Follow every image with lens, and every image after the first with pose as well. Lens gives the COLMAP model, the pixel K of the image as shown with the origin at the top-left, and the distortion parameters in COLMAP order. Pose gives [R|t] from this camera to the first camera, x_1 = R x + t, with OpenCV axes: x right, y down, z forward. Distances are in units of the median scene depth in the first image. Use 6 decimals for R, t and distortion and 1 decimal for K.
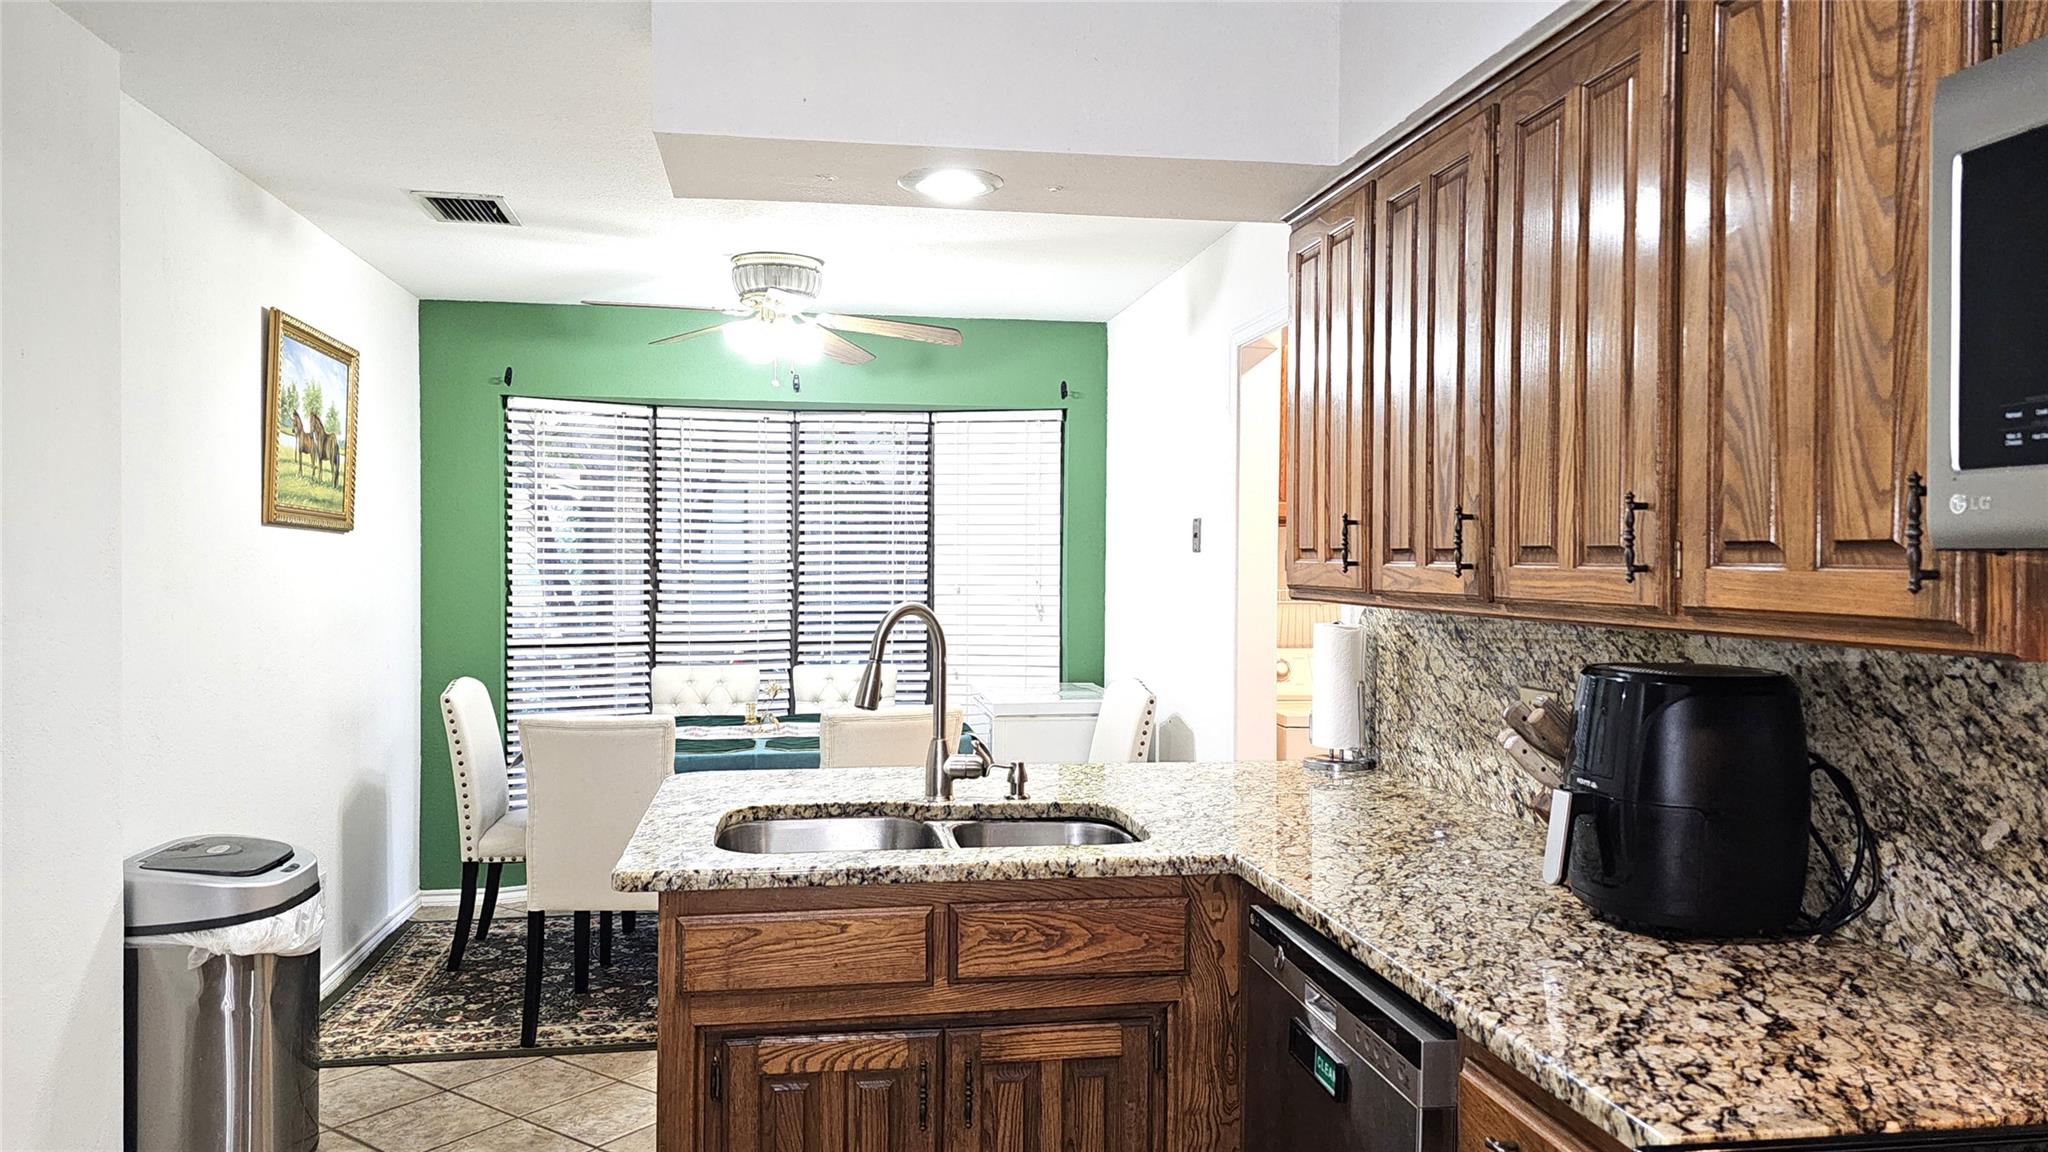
lens RADIAL K [[1395.0, 0, 1024.0], [0, 1395.0, 576.0], [0, 0, 1]] dist [-0.000731, -0.000494]
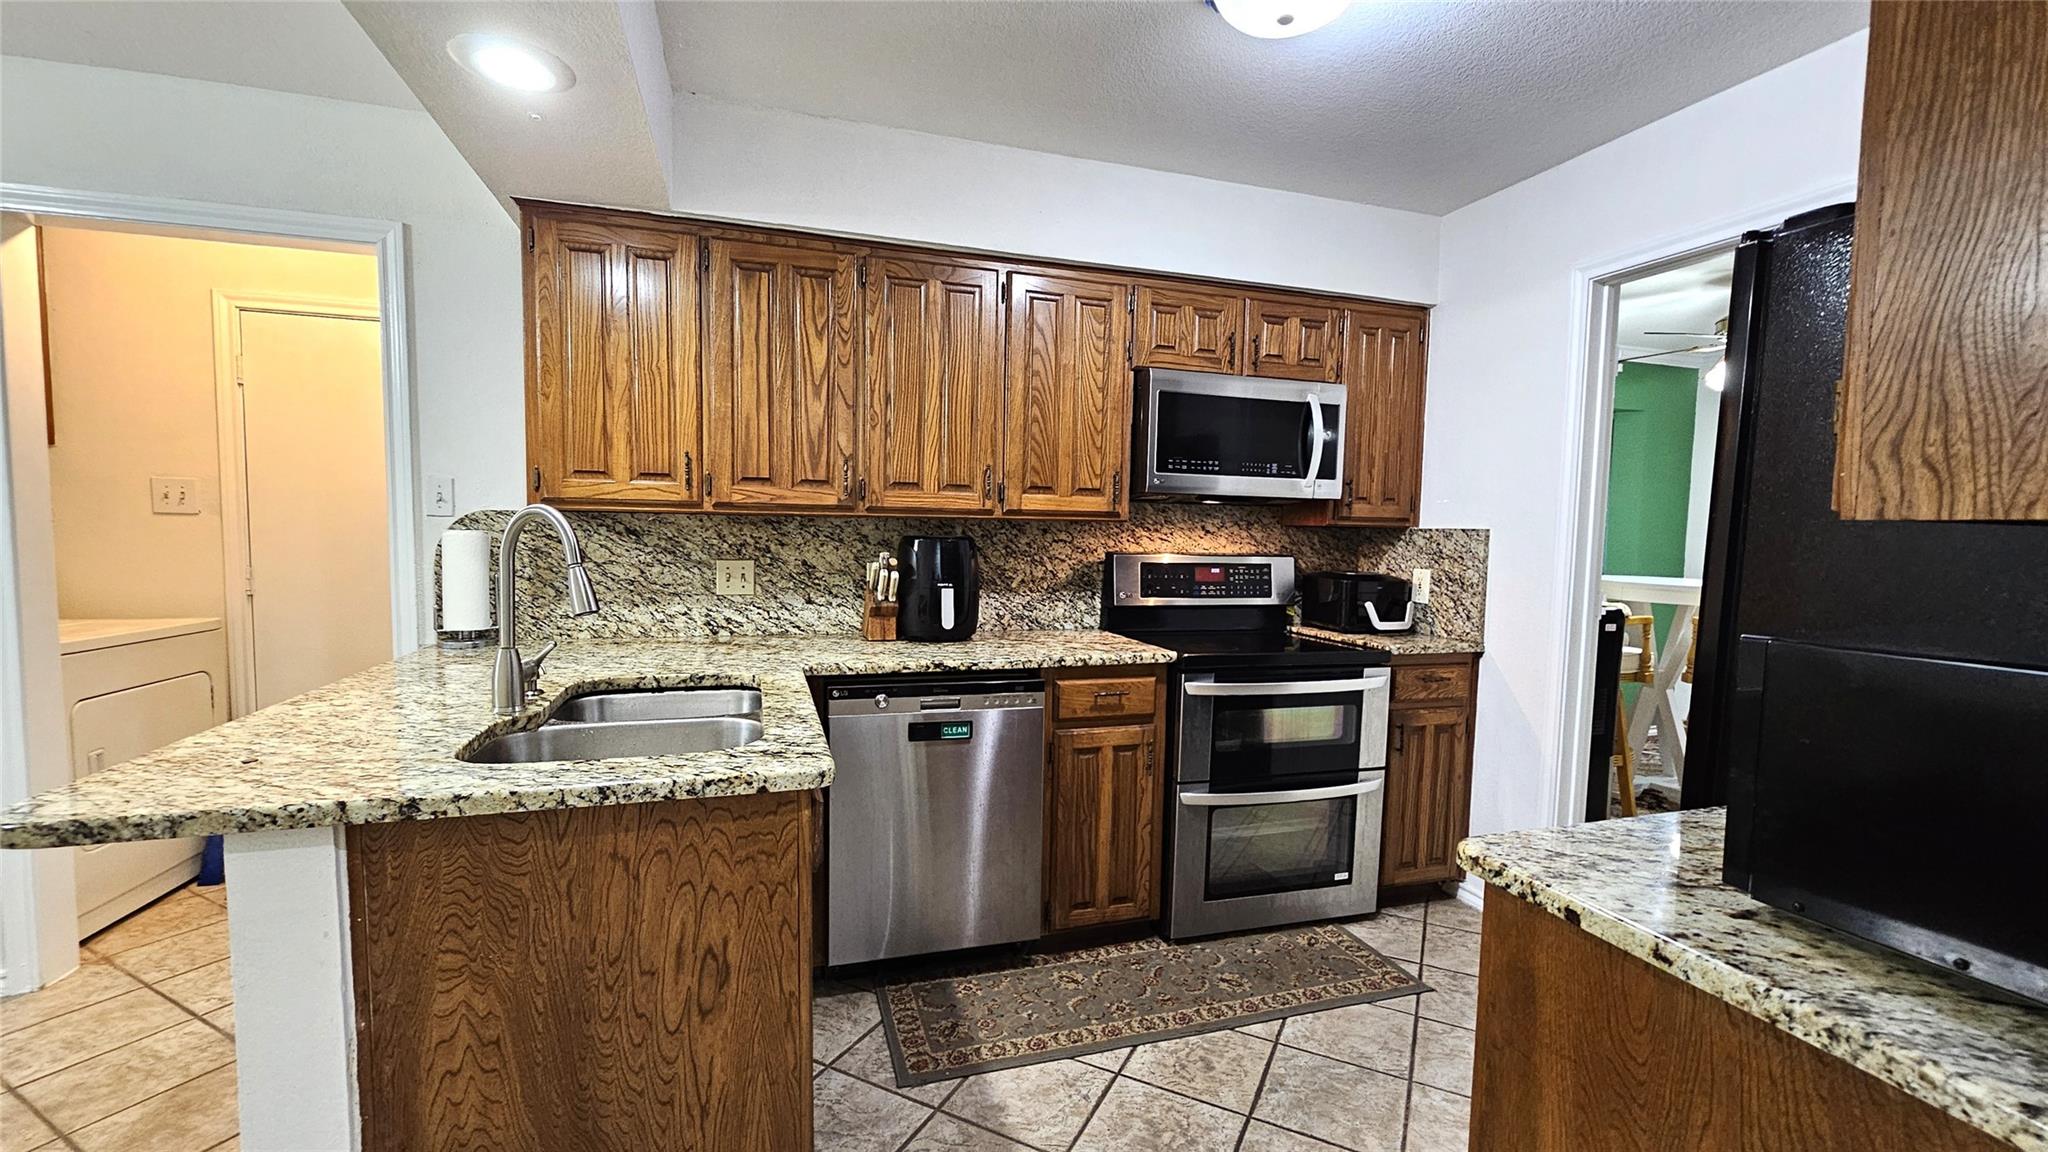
lens RADIAL K [[837.4, 0, 1024.0], [0, 837.4, 576.0], [0, 0, 1]] dist [0.000060, 0.000001]
pose [[-0.136018, -0.068153, 0.988359, -1.154833], [-0.006244, 0.997670, 0.067936, 0.040740], [-0.990687, 0.003070, -0.136126, 1.199816]]
